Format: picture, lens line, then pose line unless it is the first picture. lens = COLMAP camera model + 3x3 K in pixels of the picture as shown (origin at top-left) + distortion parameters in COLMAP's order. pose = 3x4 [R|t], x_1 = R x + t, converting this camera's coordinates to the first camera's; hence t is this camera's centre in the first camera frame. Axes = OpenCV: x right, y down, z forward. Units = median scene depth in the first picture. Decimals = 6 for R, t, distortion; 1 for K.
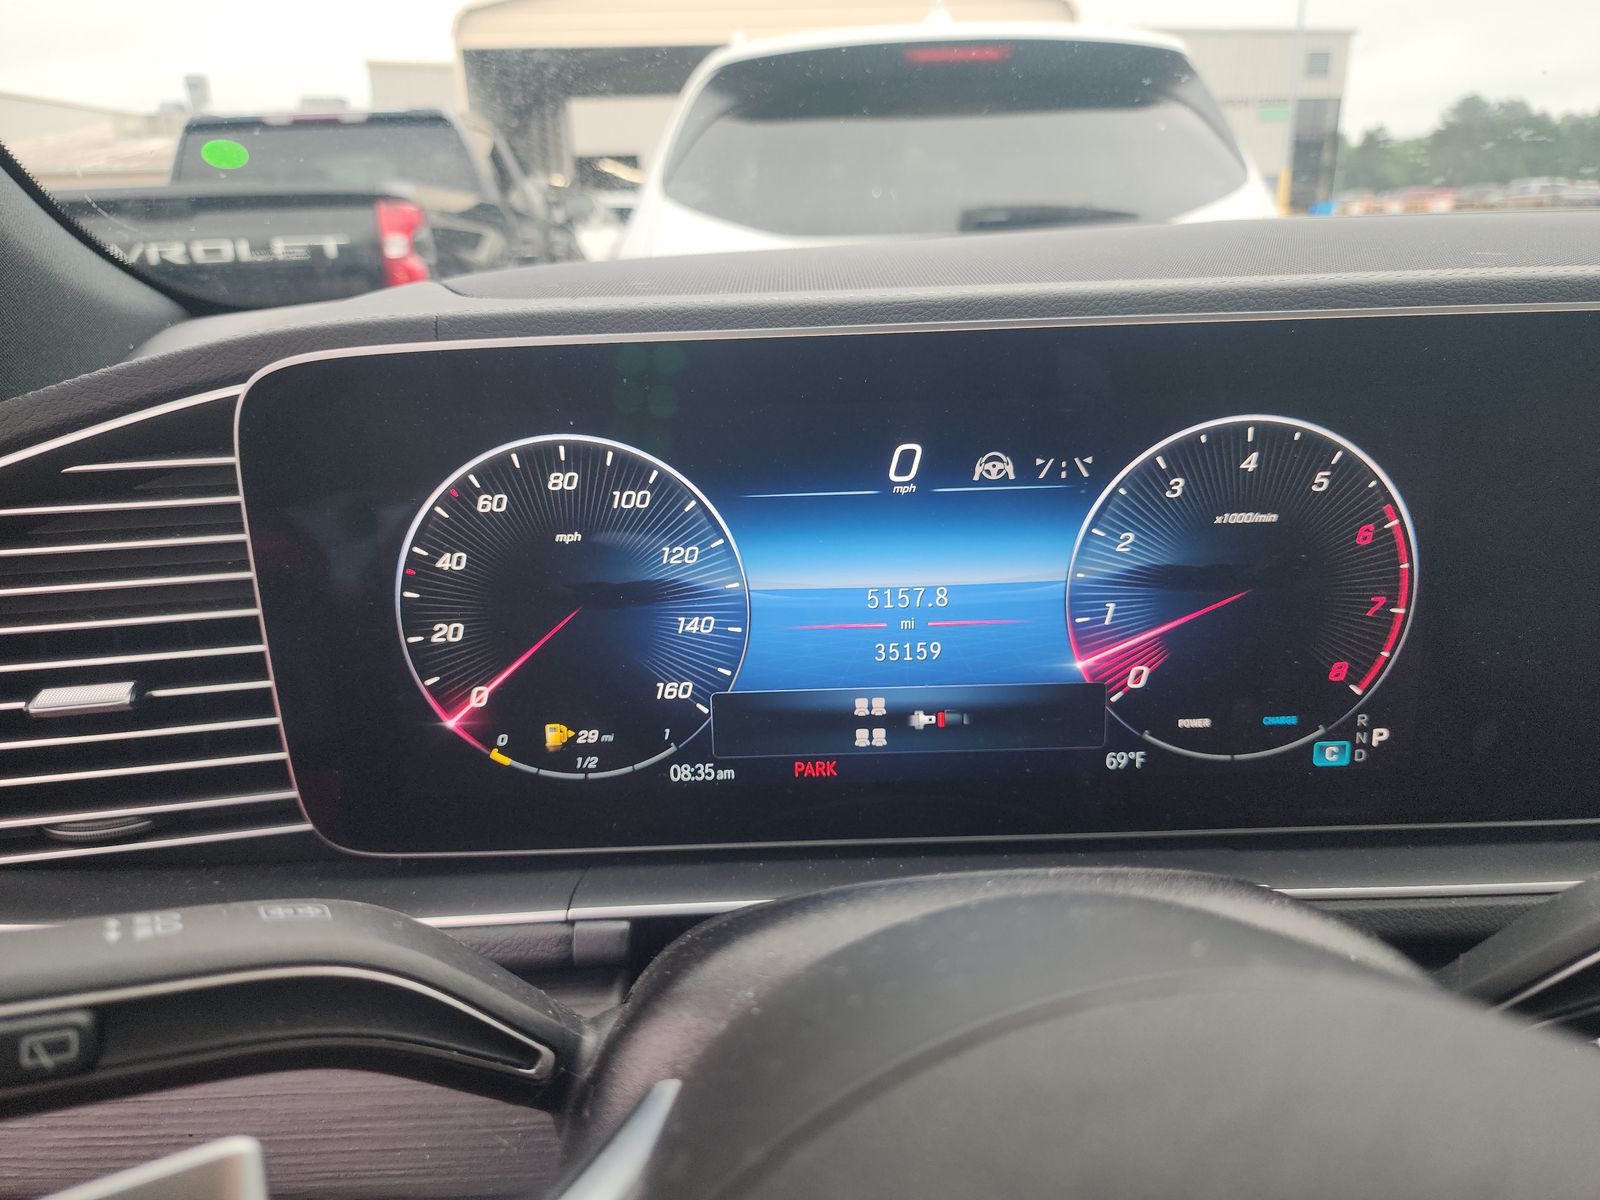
lens RADIAL K [[1086.2, 0, 805.8], [0, 1086.2, 609.5], [0, 0, 1]] dist [0.042763, -0.032787]
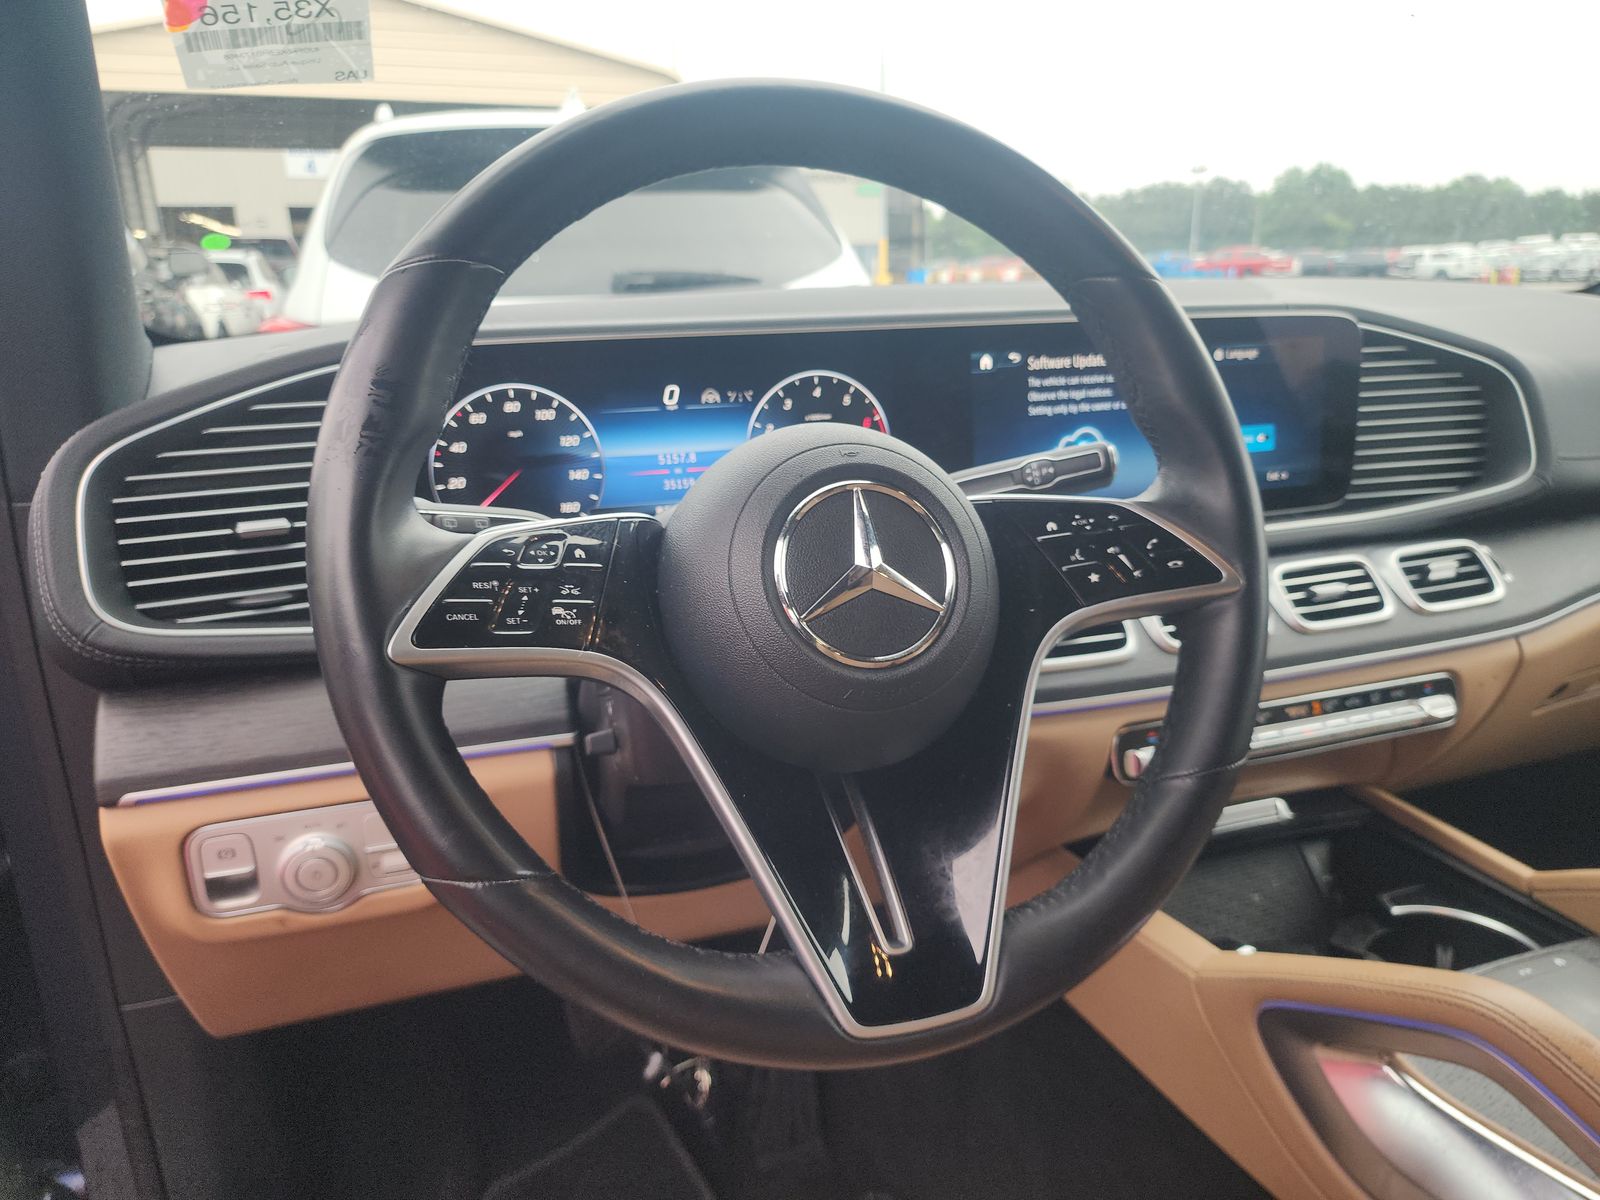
lens RADIAL K [[1086.2, 0, 808.8], [0, 1086.2, 613.2], [0, 0, 1]] dist [0.042763, -0.032787]
pose [[0.947943, -0.084220, 0.307100, -0.357230], [0.098819, 0.994582, -0.032274, 0.401863], [-0.302718, 0.060941, 0.951130, -1.154855]]
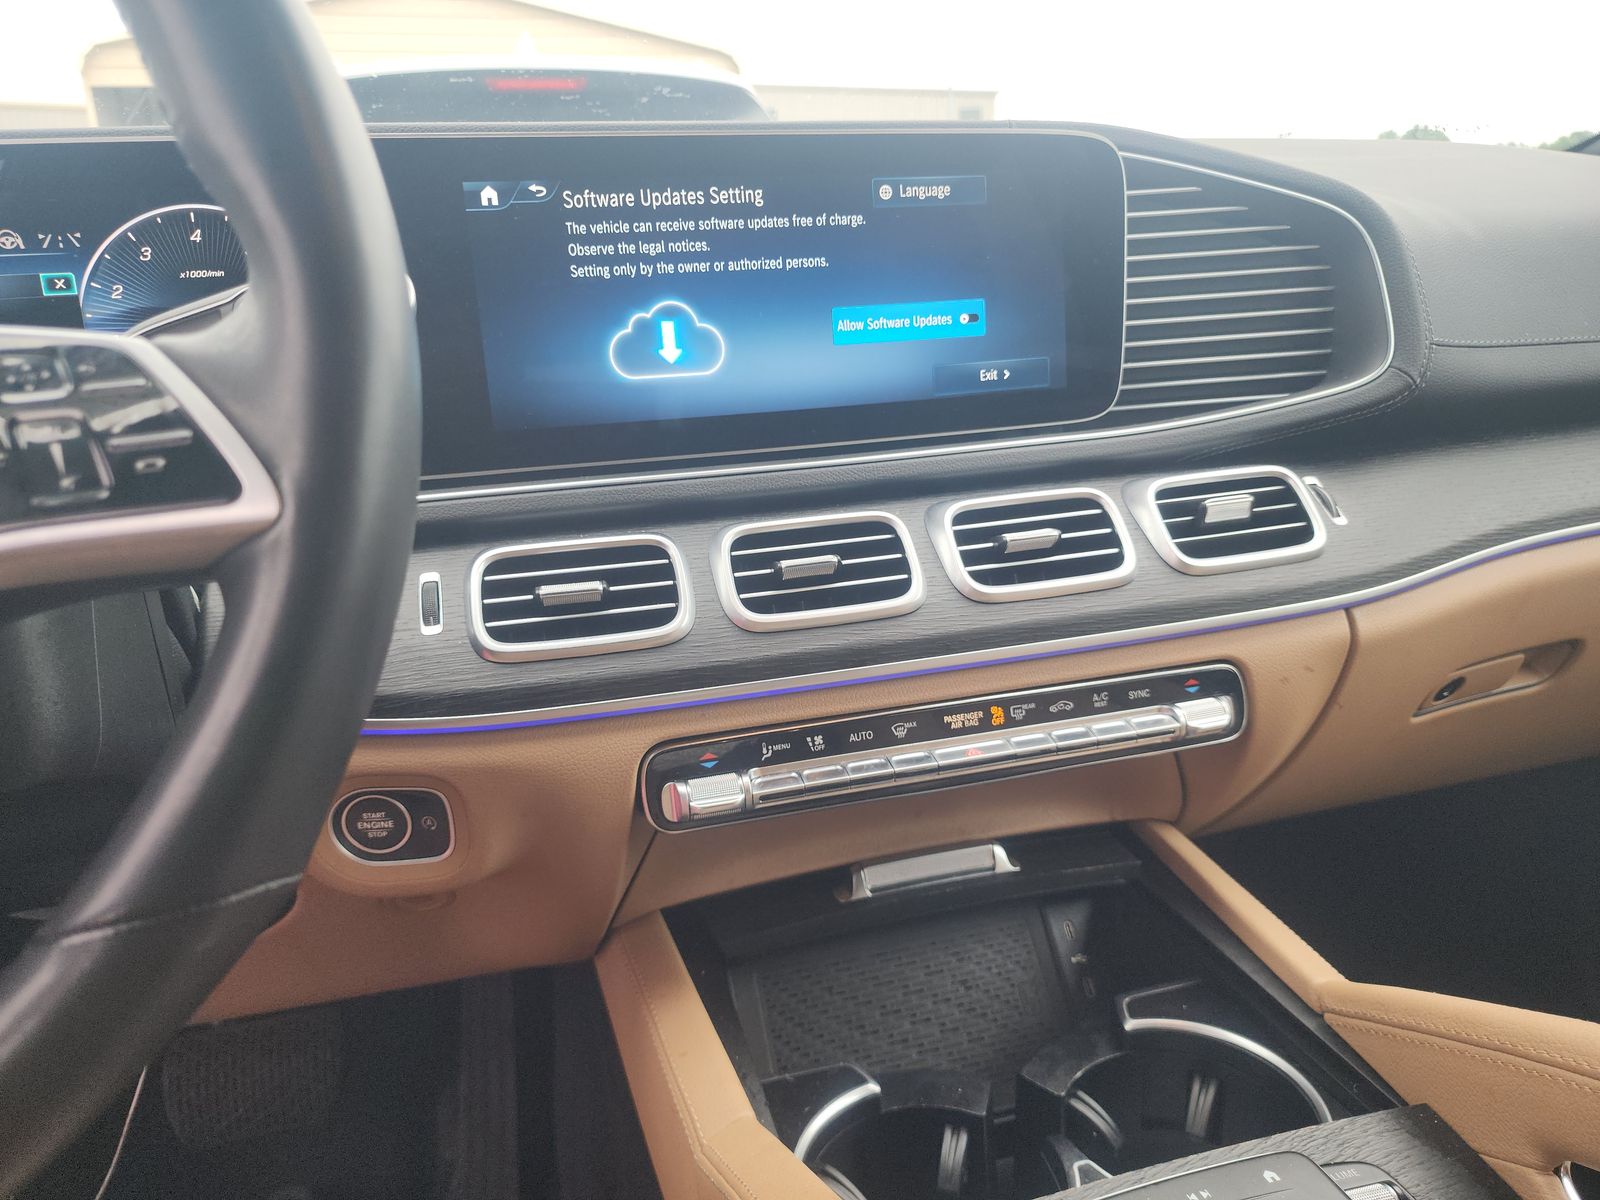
lens RADIAL K [[1086.2, 0, 797.7], [0, 1086.2, 595.0], [0, 0, 1]] dist [0.042763, -0.032787]
pose [[0.968631, -0.085087, 0.233481, 0.815989], [0.096249, 0.994676, -0.036816, 0.499654], [-0.229105, 0.058134, 0.971664, -0.652425]]
